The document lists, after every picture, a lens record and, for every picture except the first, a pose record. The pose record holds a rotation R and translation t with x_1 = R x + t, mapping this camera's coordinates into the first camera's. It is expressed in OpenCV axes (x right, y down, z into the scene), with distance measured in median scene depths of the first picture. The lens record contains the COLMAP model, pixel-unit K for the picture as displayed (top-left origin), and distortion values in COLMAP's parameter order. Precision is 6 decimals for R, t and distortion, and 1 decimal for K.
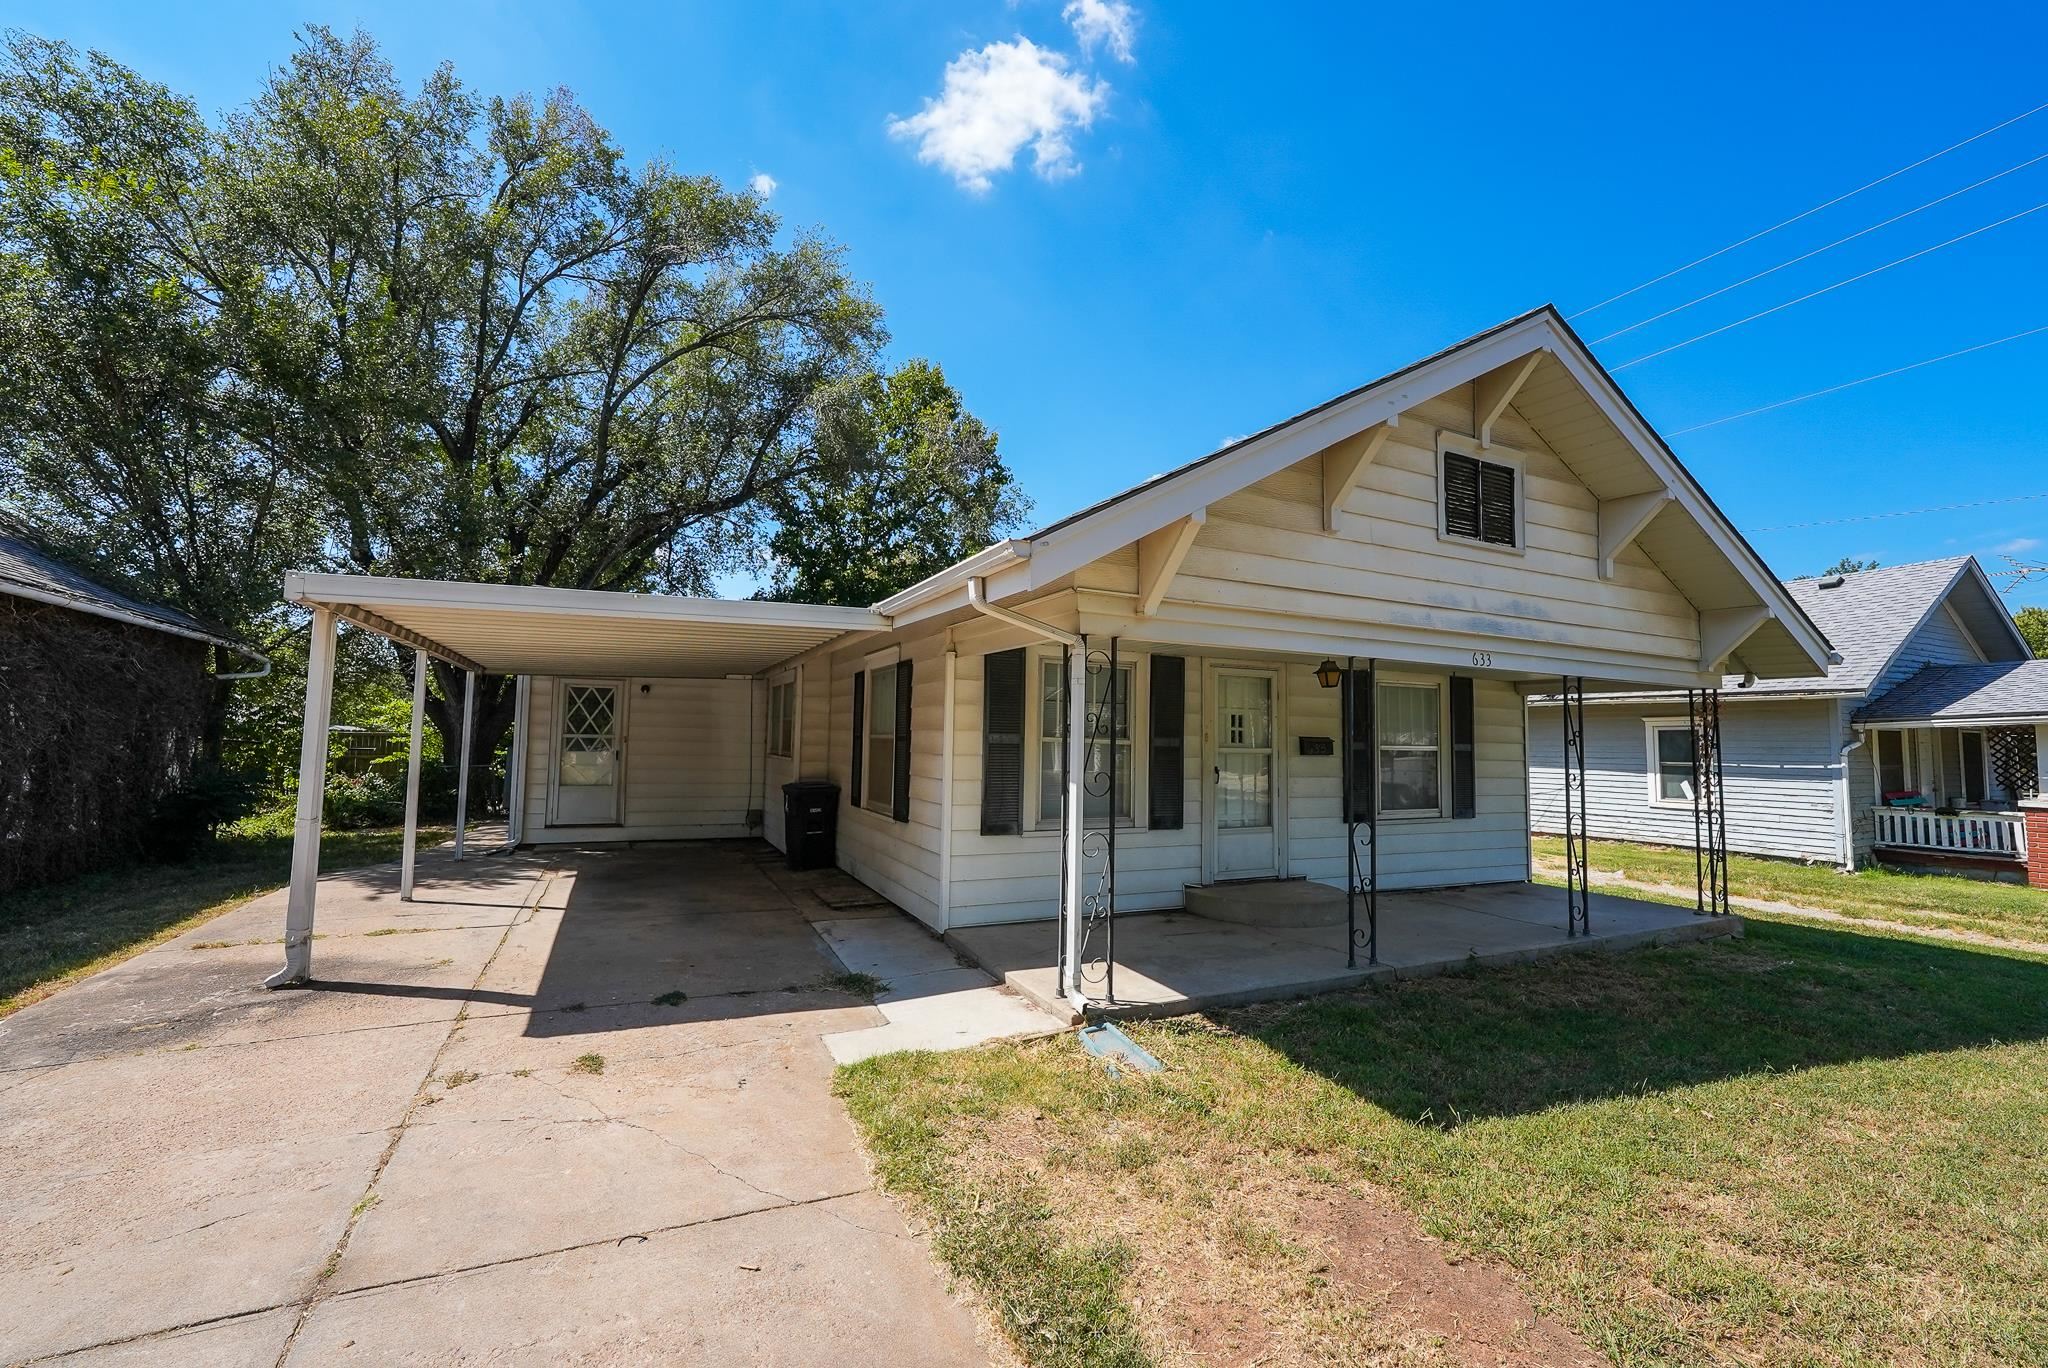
lens RADIAL K [[829.1, 0, 1021.0], [0, 829.1, 678.7], [0, 0, 1]] dist [-0.003918, -0.002919]
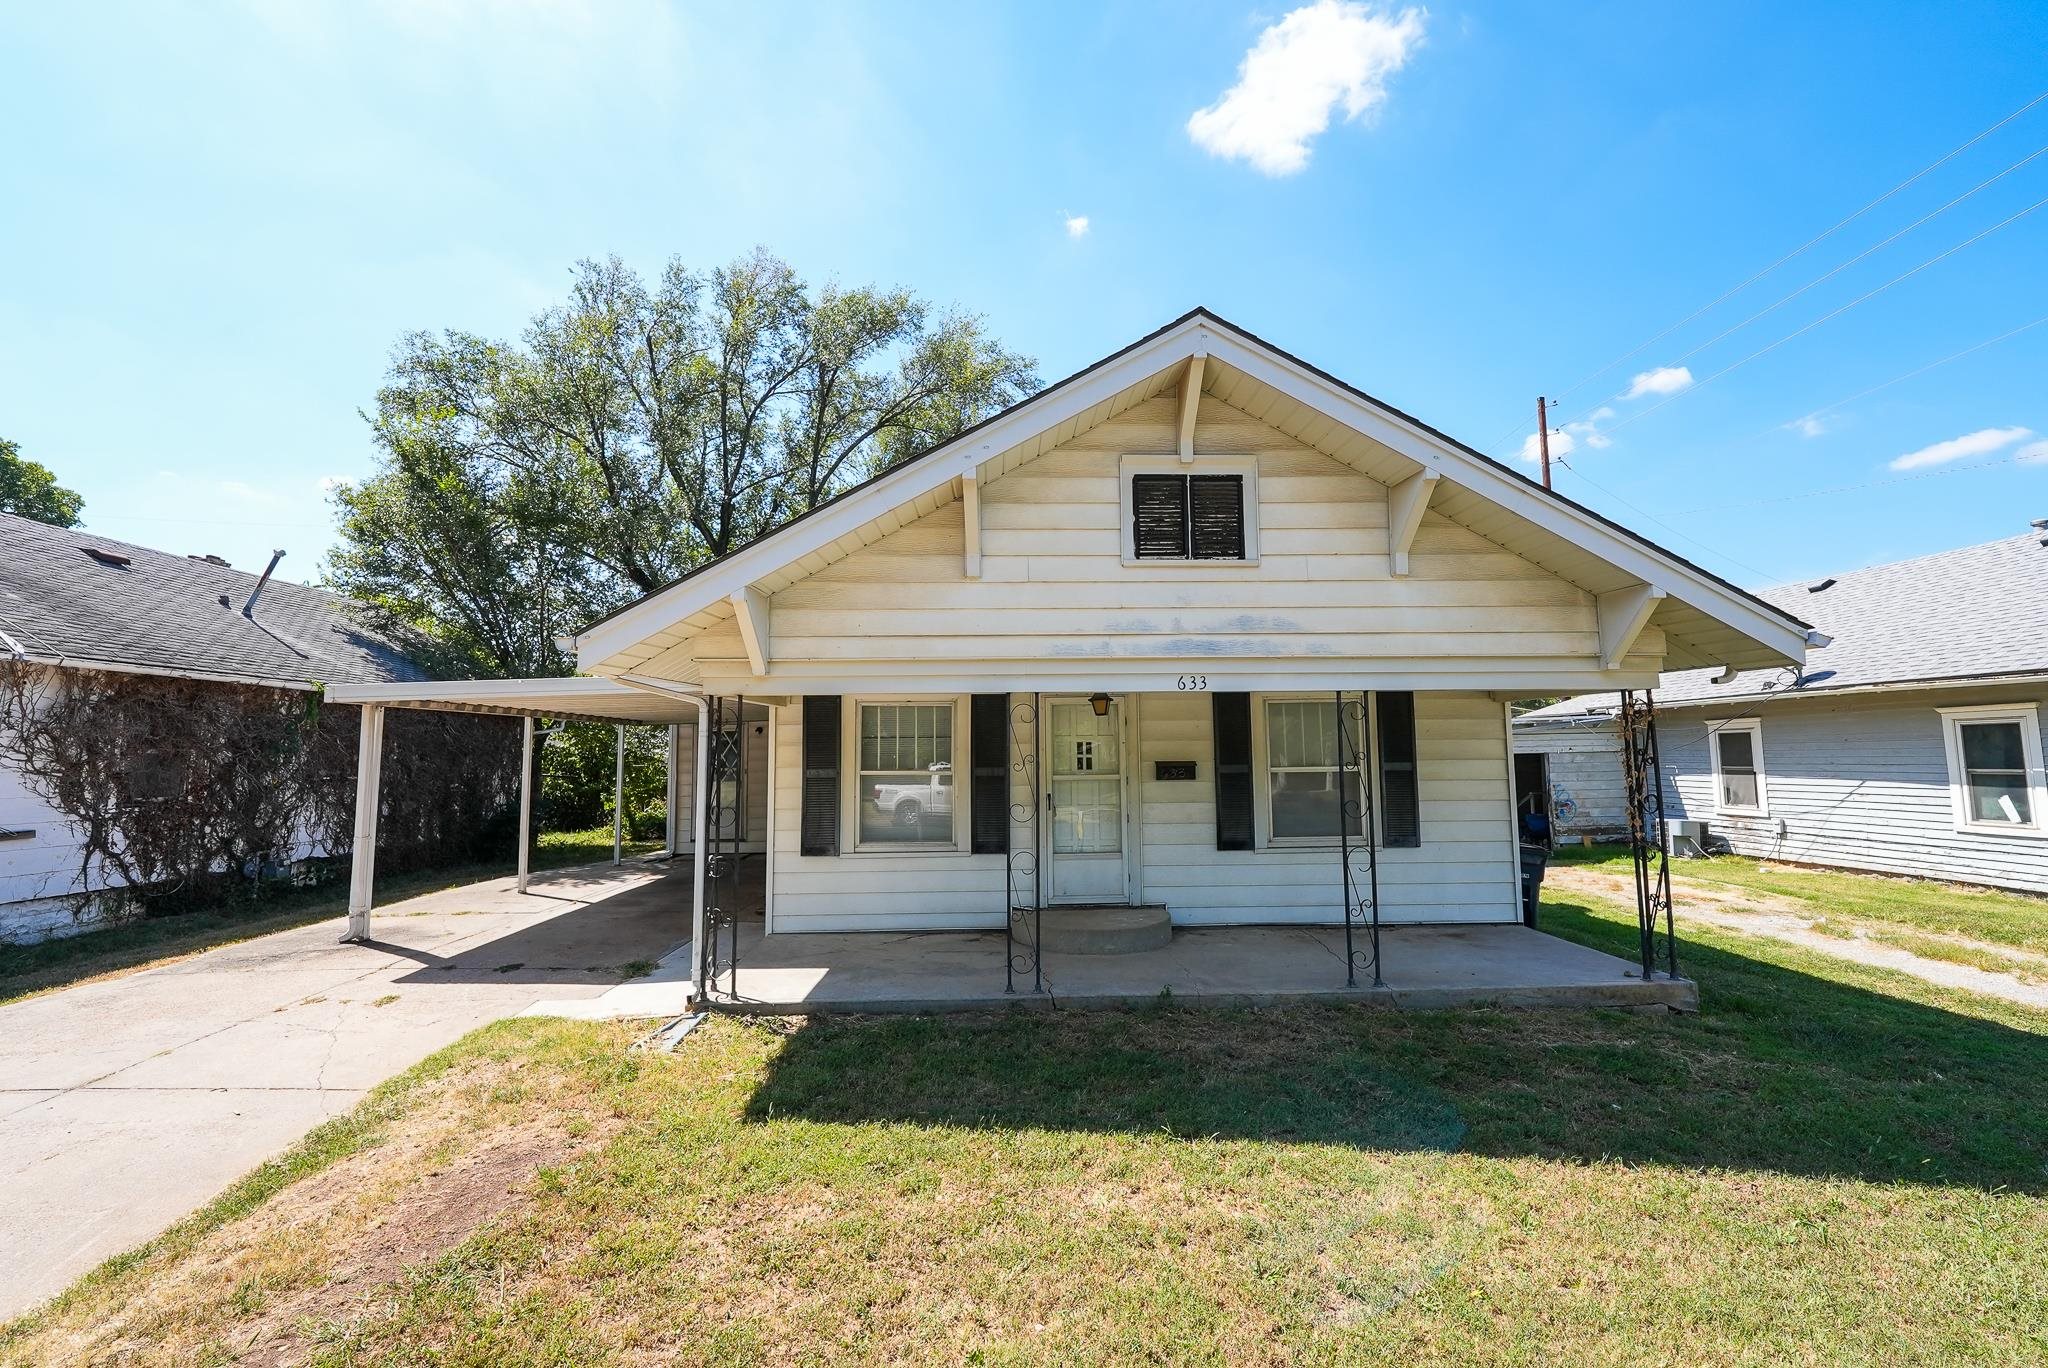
lens RADIAL K [[829.1, 0, 1021.0], [0, 829.1, 678.7], [0, 0, 1]] dist [-0.003918, -0.002919]
pose [[0.910967, -0.064814, -0.407355, 0.640737], [0.059029, 0.997897, -0.026769, -0.012033], [0.408233, 0.000340, 0.912878, 0.039866]]
